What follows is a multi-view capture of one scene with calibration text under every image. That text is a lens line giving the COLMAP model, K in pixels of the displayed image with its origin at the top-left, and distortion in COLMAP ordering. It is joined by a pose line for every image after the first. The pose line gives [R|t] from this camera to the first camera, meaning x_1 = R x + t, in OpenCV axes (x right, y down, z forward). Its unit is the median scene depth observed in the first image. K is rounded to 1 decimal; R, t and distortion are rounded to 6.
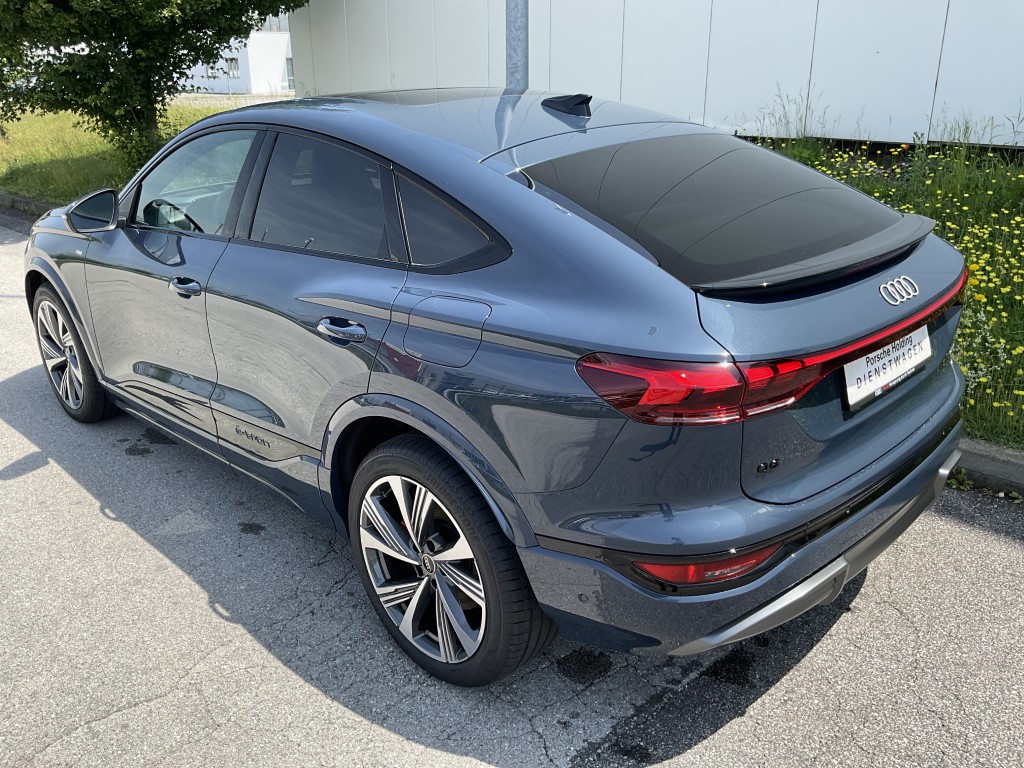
lens RADIAL K [[844.9, 0, 511.5], [0, 844.9, 354.1], [0, 0, 1]] dist [0.004048, -0.000846]
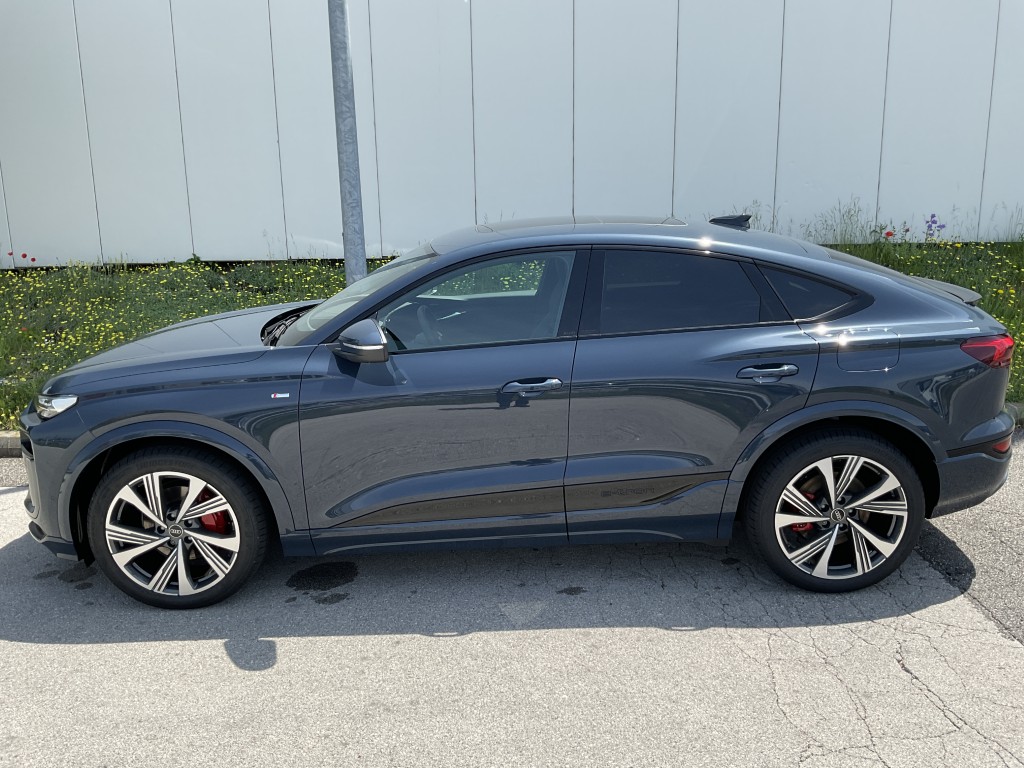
lens RADIAL K [[844.9, 0, 511.5], [0, 844.9, 354.1], [0, 0, 1]] dist [0.004048, -0.000846]
pose [[0.685988, -0.113522, 0.718702, -1.446145], [0.219506, 0.974022, -0.055663, -0.068969], [-0.693712, 0.195944, 0.693087, 0.285590]]
